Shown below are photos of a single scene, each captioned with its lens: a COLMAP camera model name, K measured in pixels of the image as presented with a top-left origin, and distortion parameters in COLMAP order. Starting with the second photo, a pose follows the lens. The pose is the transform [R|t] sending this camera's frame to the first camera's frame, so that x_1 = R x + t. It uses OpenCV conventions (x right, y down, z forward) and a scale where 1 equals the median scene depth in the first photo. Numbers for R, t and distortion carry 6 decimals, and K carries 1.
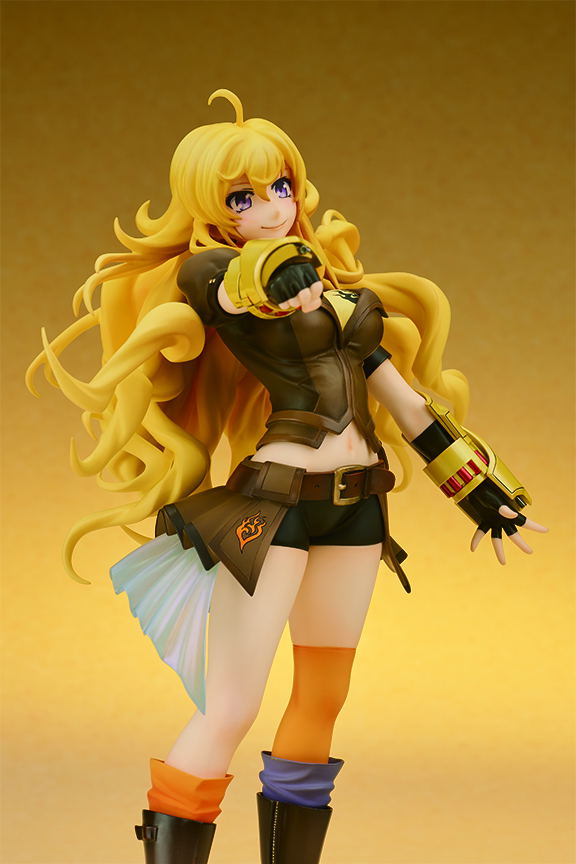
lens RADIAL K [[2580.6, 0, 288.6], [0, 2580.6, 433.5], [0, 0, 1]] dist [0.048869, 0.000000]
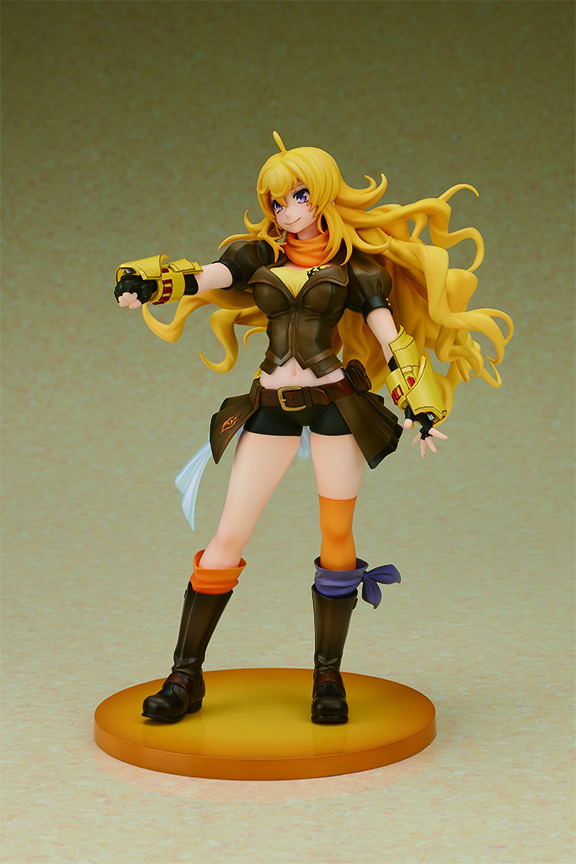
lens RADIAL K [[2580.6, 0, 288.1], [0, 2580.6, 430.8], [0, 0, 1]] dist [0.048869, 0.000000]
pose [[0.509699, 0.121092, -0.851788, 1.323297], [0.042156, 0.985341, 0.165305, -0.213783], [0.859319, -0.120164, 0.497123, 0.224159]]
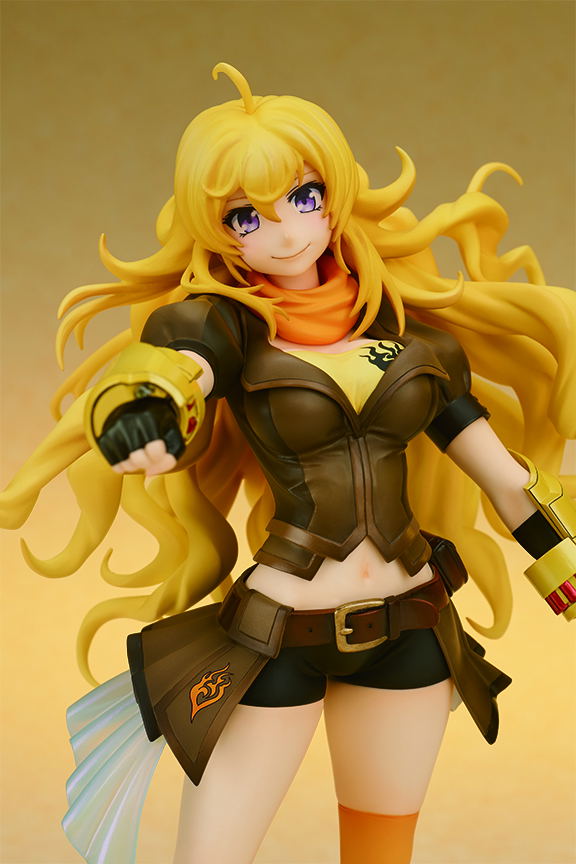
lens RADIAL K [[2580.6, 0, 286.6], [0, 2580.6, 434.8], [0, 0, 1]] dist [0.048869, 0.000000]
pose [[0.920422, 0.056829, -0.386774, 0.279701], [0.022301, 0.980133, 0.197082, -0.175269], [0.390290, -0.190024, 0.900869, 0.338559]]
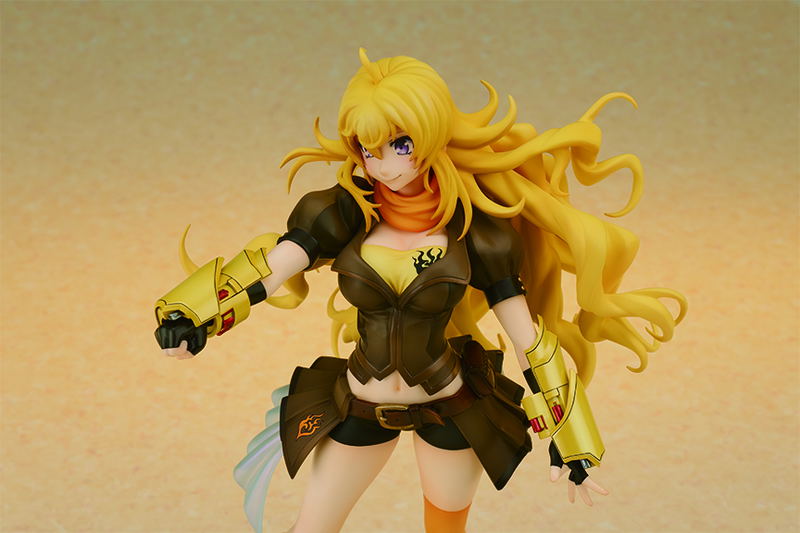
lens RADIAL K [[2389.4, 0, 398.4], [0, 2389.4, 266.2], [0, 0, 1]] dist [0.048869, 0.000000]
pose [[0.585964, 0.408340, -0.699932, 0.735889], [0.035673, 0.849918, 0.525706, -0.592161], [0.809551, -0.333014, 0.483455, 0.499715]]
